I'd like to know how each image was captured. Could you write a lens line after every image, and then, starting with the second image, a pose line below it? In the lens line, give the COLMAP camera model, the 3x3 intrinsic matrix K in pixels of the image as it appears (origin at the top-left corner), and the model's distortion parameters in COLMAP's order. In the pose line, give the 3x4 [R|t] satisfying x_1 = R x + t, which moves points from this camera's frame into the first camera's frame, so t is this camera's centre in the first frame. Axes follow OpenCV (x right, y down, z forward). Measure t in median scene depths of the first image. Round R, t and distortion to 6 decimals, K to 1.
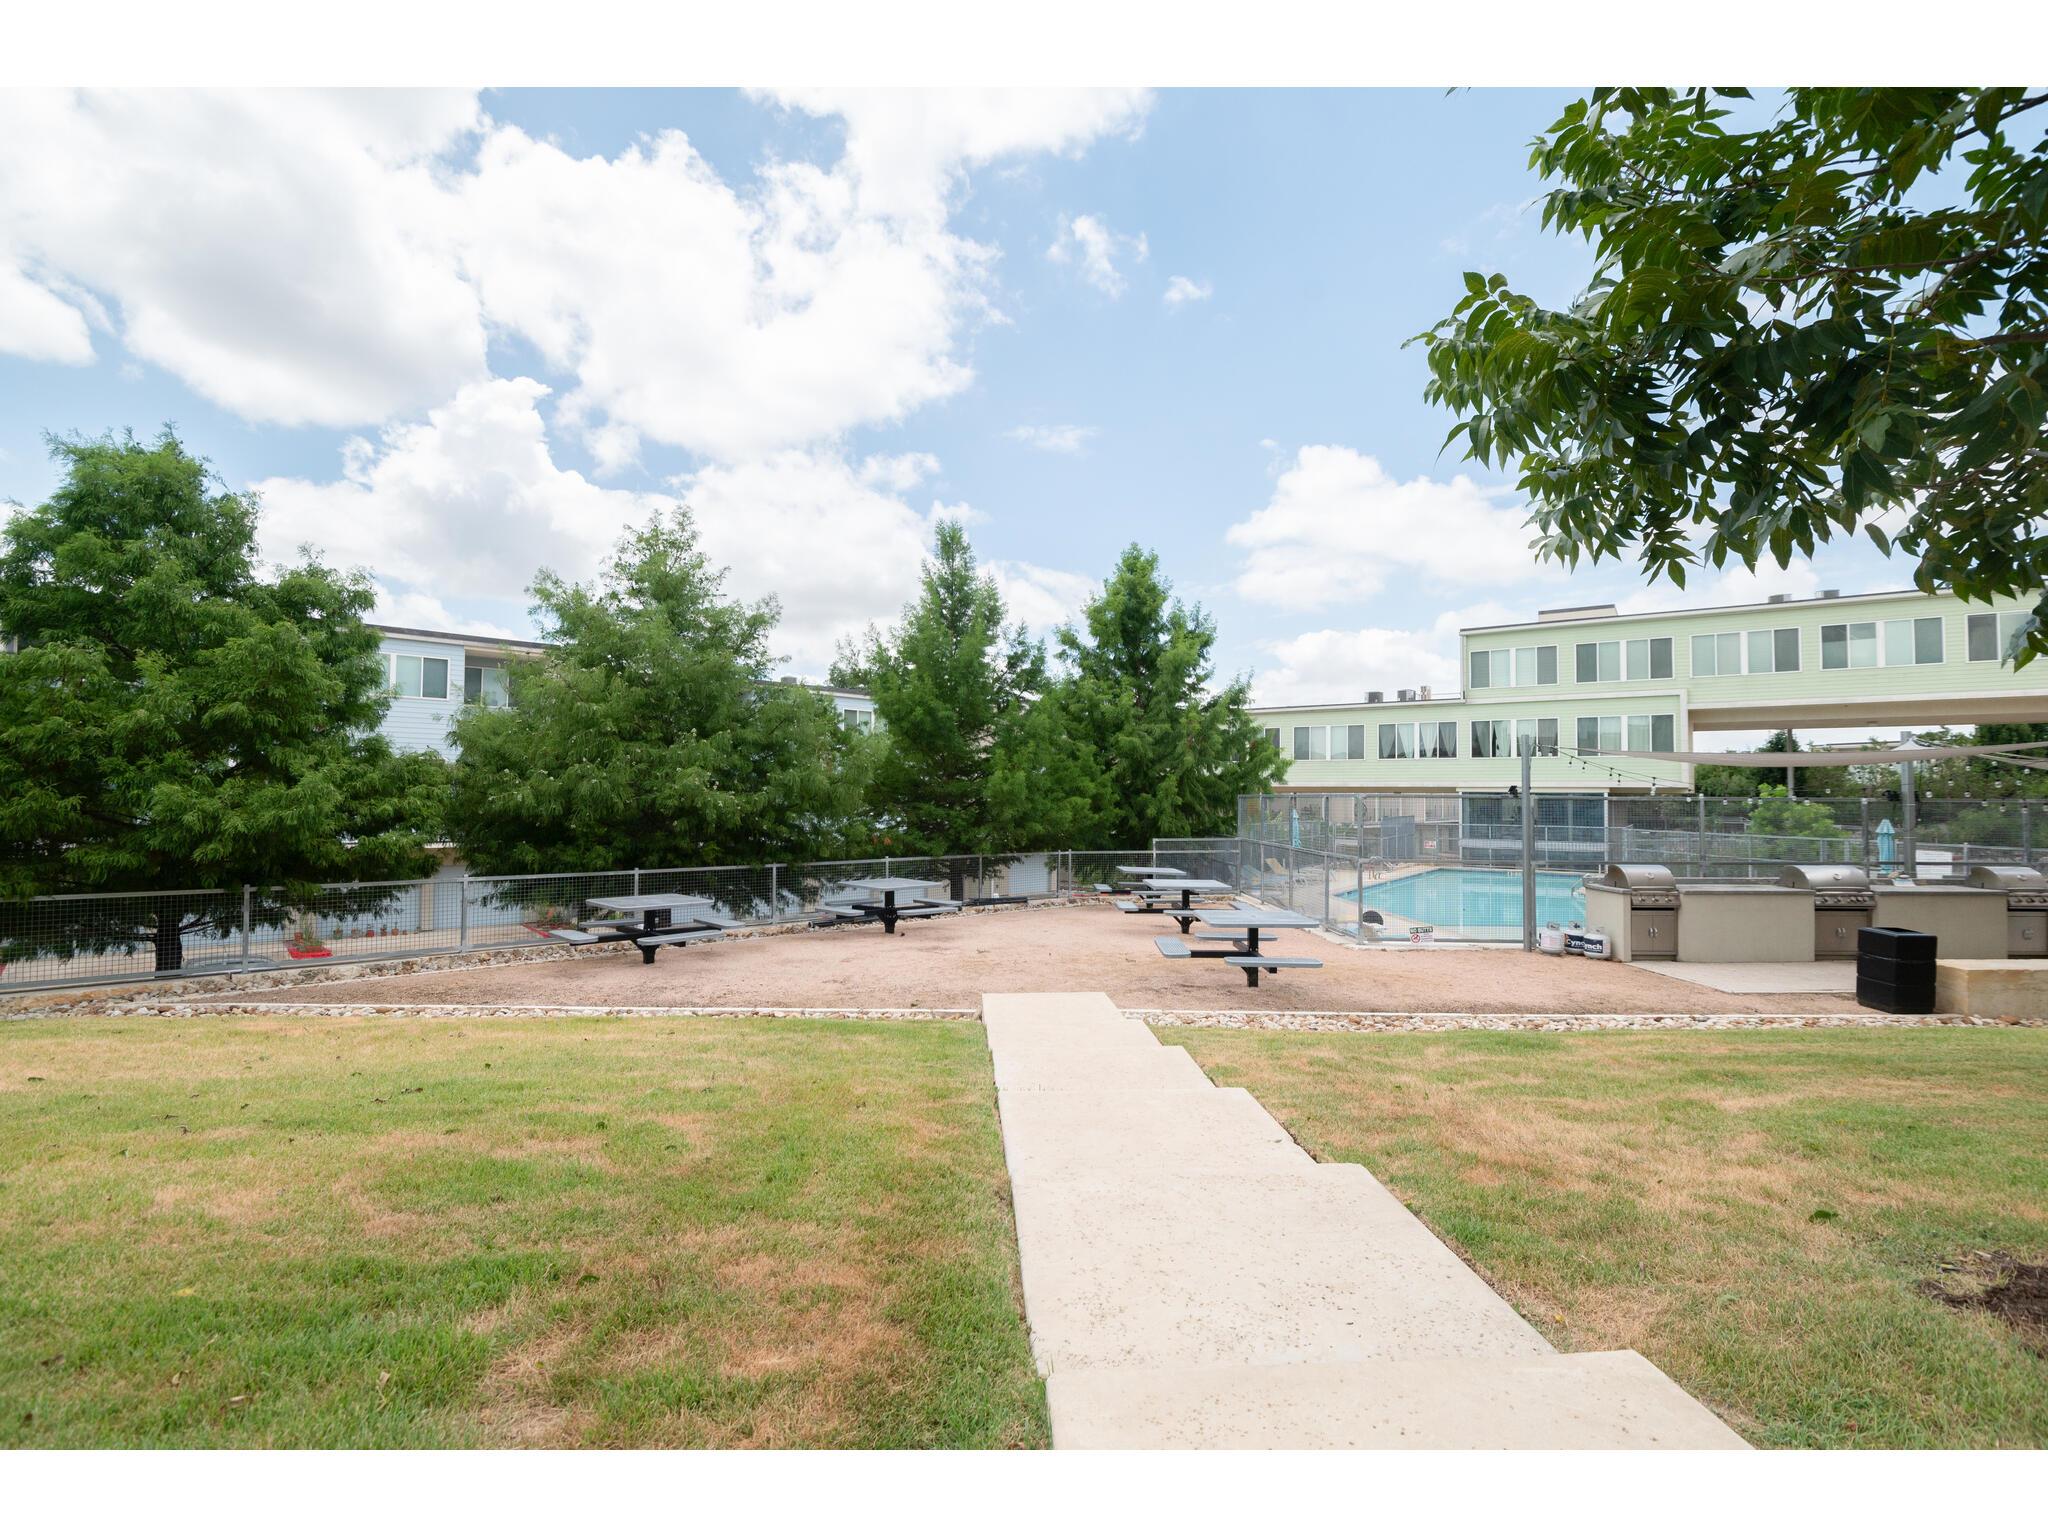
lens RADIAL K [[954.9, 0, 1018.5], [0, 954.9, 763.6], [0, 0, 1]] dist [-0.003930, -0.004895]
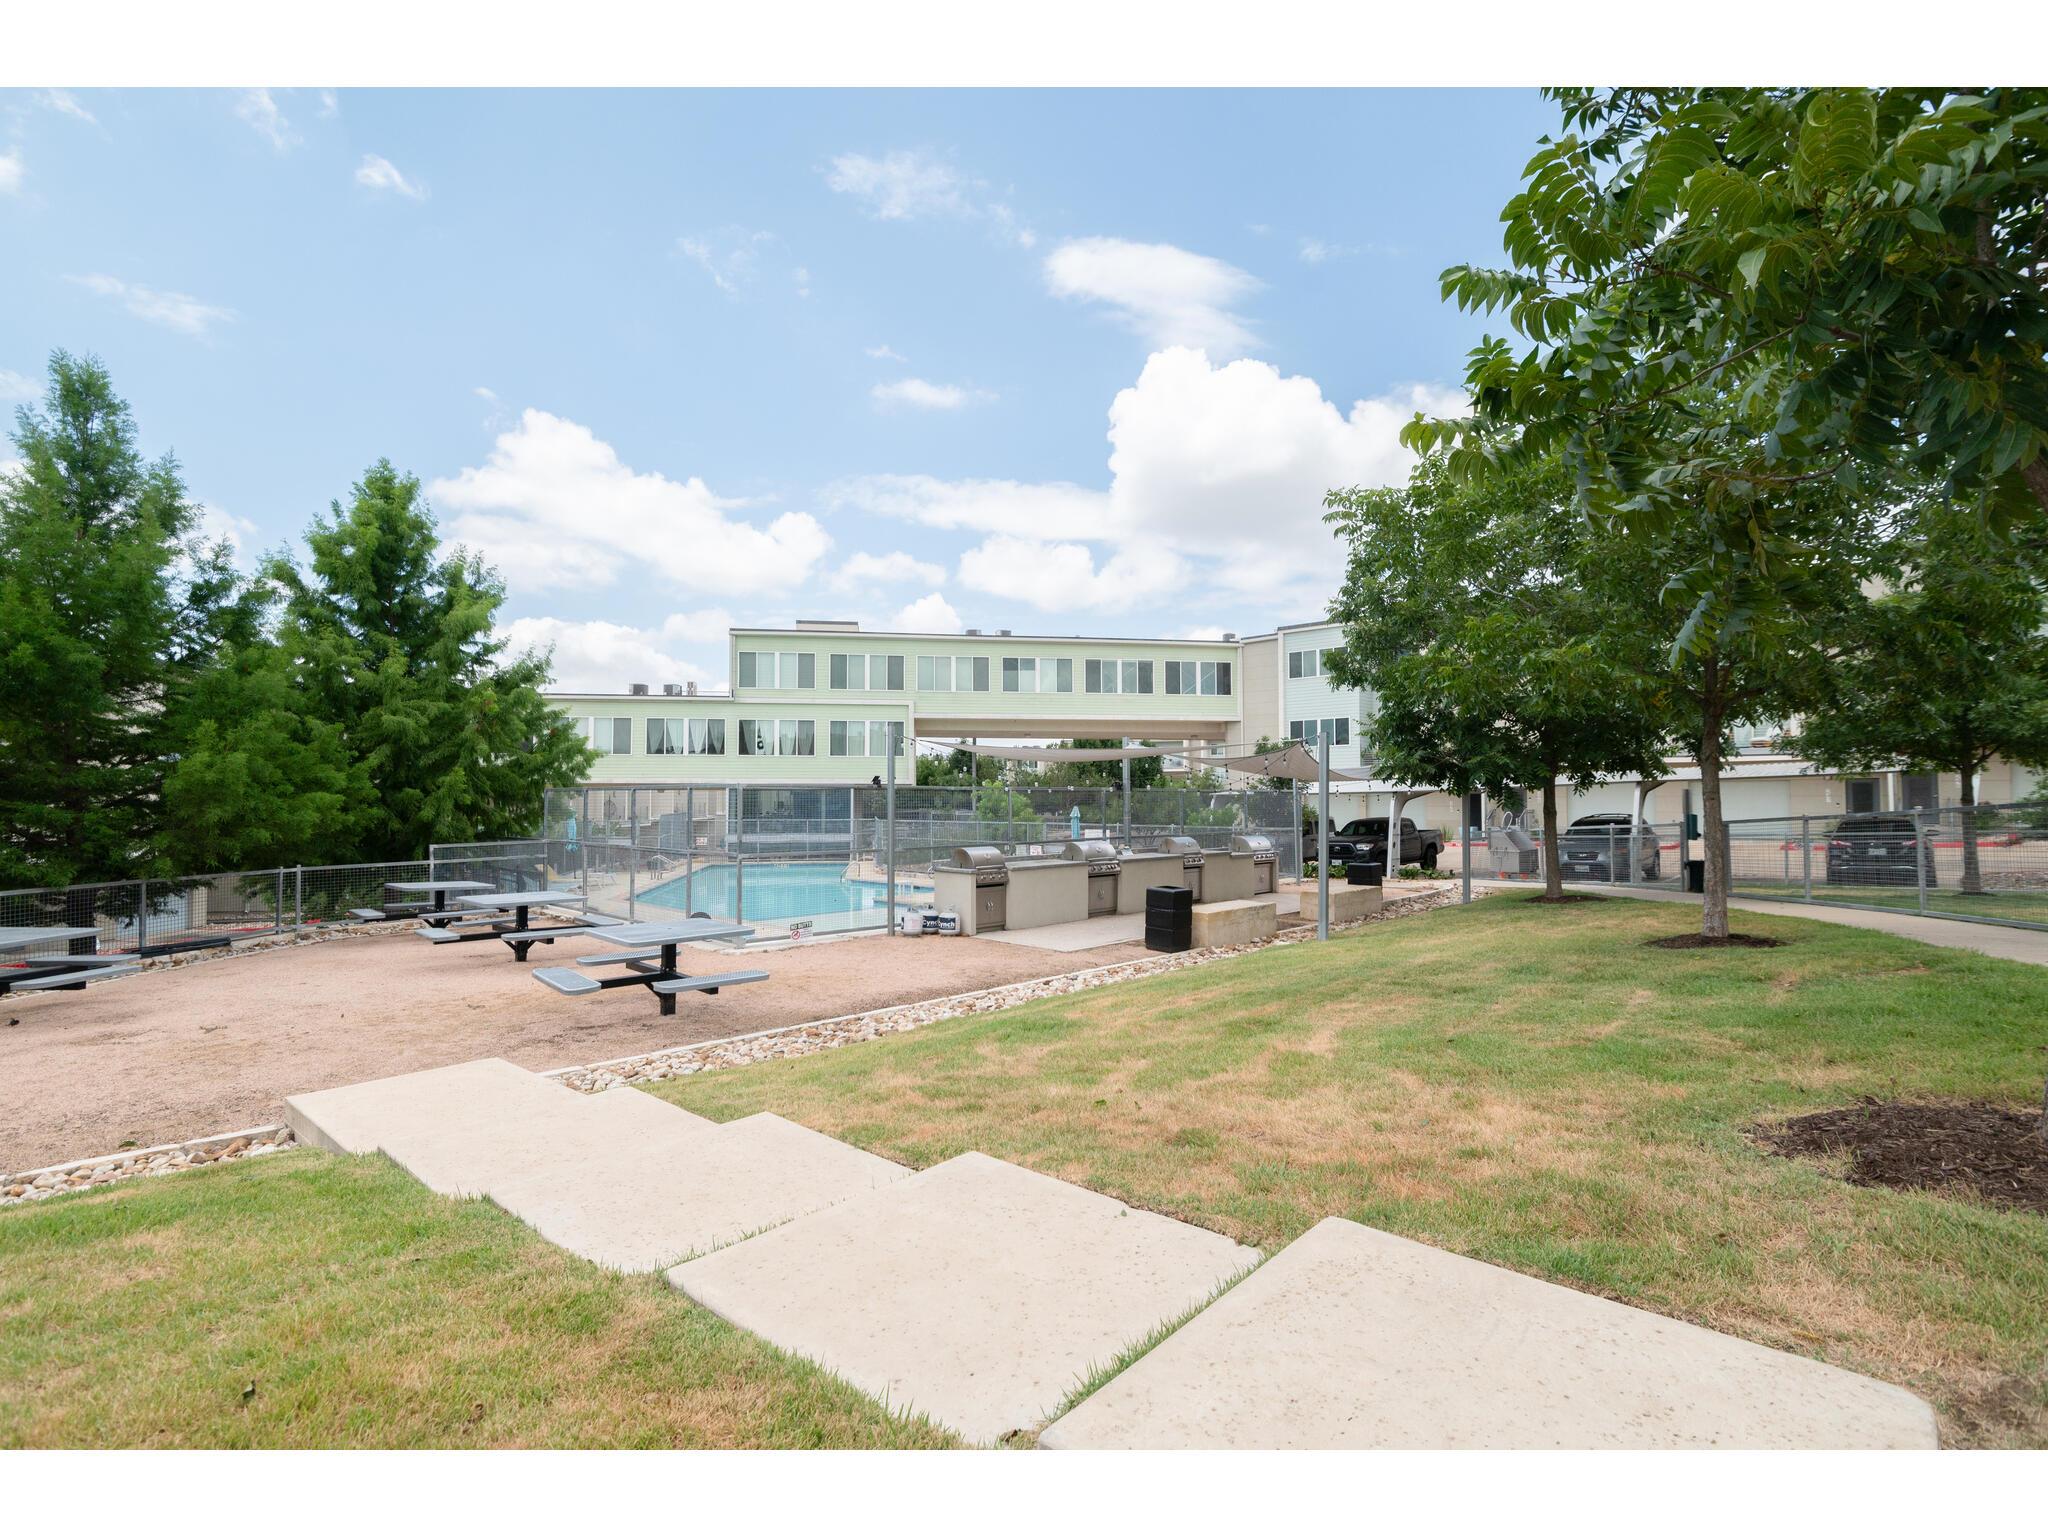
lens RADIAL K [[954.9, 0, 1031.0], [0, 954.9, 781.0], [0, 0, 1]] dist [-0.003930, -0.004895]
pose [[0.703912, 0.003595, 0.710278, -0.061261], [-0.017691, 0.999766, 0.012472, 0.006802], [-0.710067, -0.021344, 0.703811, 0.092782]]
